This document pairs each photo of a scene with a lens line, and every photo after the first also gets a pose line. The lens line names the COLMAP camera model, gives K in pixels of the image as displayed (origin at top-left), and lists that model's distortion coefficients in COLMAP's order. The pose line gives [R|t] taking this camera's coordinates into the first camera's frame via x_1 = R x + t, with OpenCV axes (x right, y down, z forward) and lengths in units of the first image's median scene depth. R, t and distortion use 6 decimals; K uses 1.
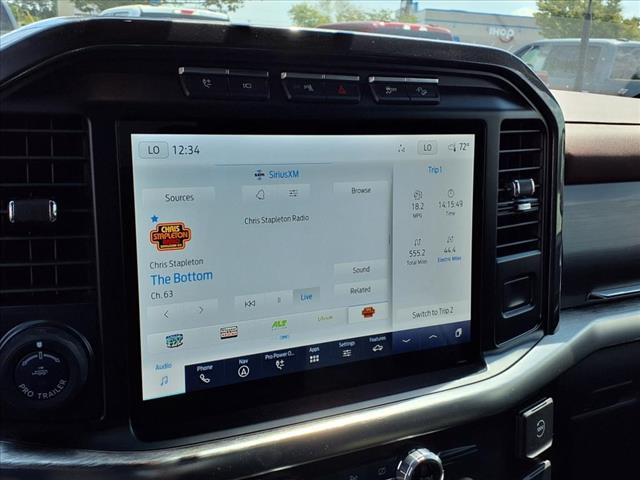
lens RADIAL K [[715.6, 0, 323.6], [0, 715.6, 241.2], [0, 0, 1]] dist [0.252255, -0.811957]
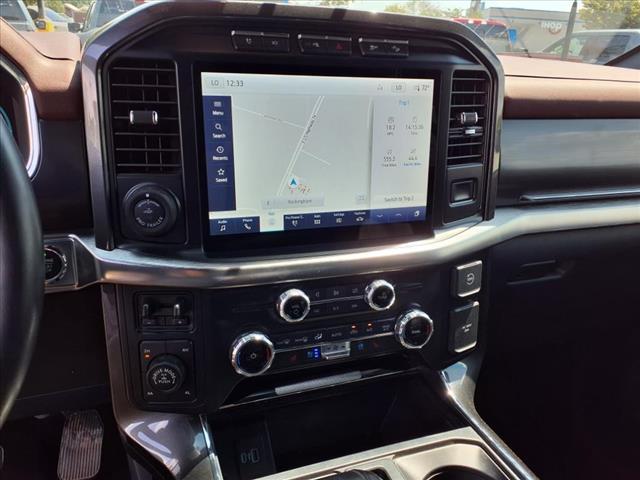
lens RADIAL K [[520.3, 0, 320.0], [0, 520.3, 240.0], [0, 0, 1]] dist [0.102647, -0.131427]
pose [[0.987930, 0.049212, -0.146877, 0.153734], [-0.034007, 0.993965, 0.104296, 0.076210], [0.151123, -0.098042, 0.983641, -0.136184]]
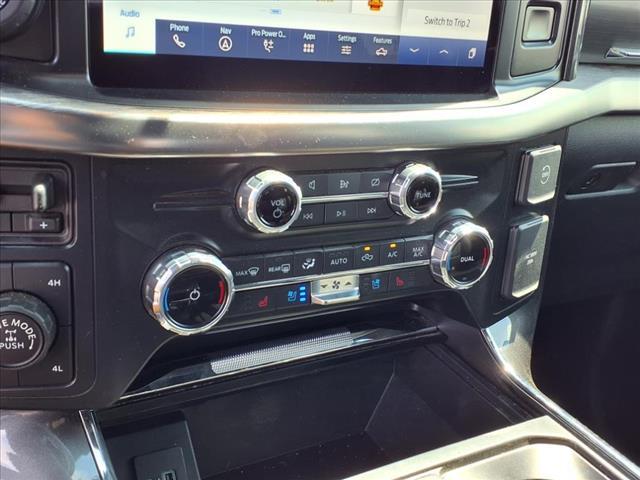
lens RADIAL K [[715.6, 0, 323.6], [0, 715.6, 241.2], [0, 0, 1]] dist [0.252255, -0.811957]
pose [[0.995750, 0.071974, 0.057465, -0.025965], [-0.080850, 0.981927, 0.171119, 0.220709], [-0.044111, -0.175038, 0.983573, 0.112110]]
